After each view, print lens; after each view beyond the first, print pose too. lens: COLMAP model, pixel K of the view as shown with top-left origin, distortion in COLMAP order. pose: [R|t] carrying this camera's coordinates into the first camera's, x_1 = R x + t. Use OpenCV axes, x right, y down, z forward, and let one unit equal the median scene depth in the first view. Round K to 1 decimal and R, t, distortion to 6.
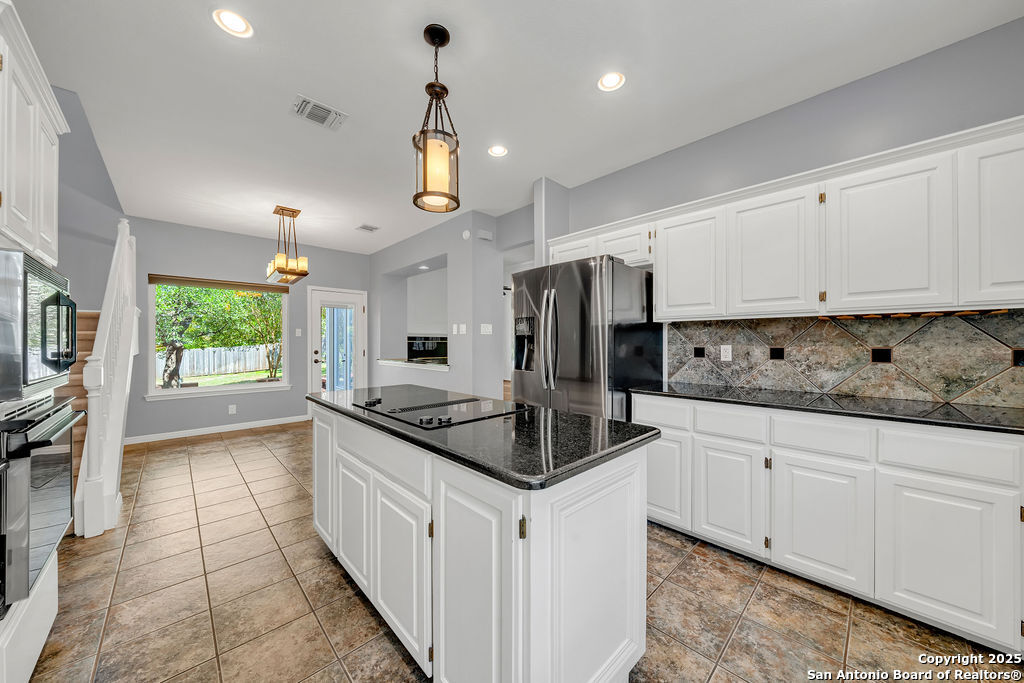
lens RADIAL K [[355.9, 0, 512.3], [0, 355.9, 338.9], [0, 0, 1]] dist [-0.010720, 0.000268]
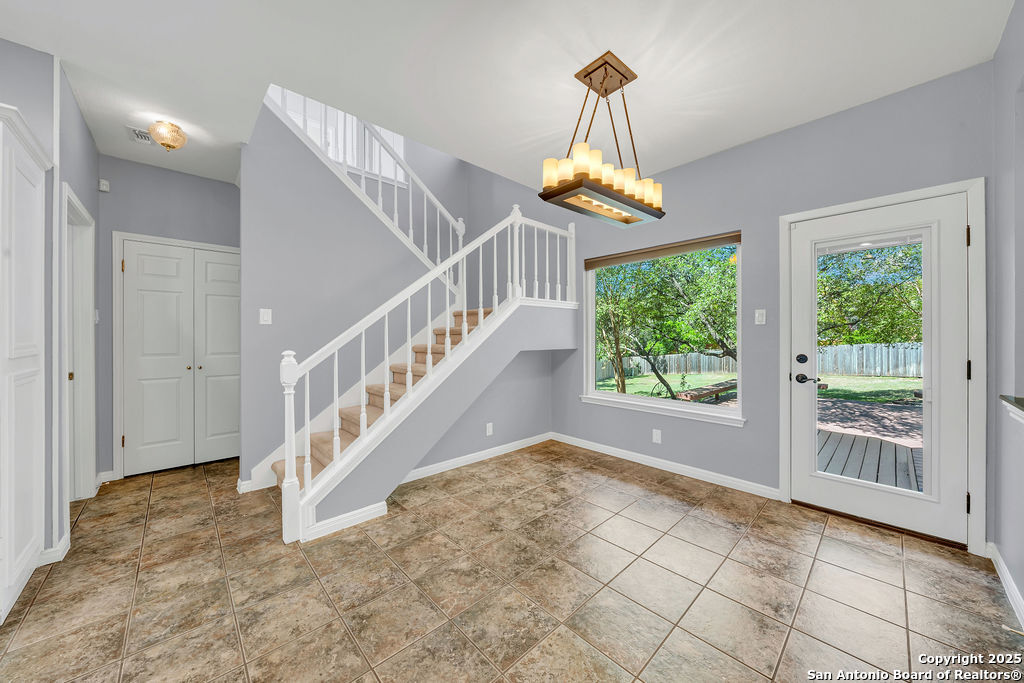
lens RADIAL K [[355.9, 0, 512.3], [0, 355.9, 338.9], [0, 0, 1]] dist [-0.010720, 0.000268]
pose [[-0.014682, 0.004989, -0.999880, -0.188920], [0.011045, 0.999927, 0.004827, 0.012630], [0.999831, -0.010972, -0.014736, 1.221422]]
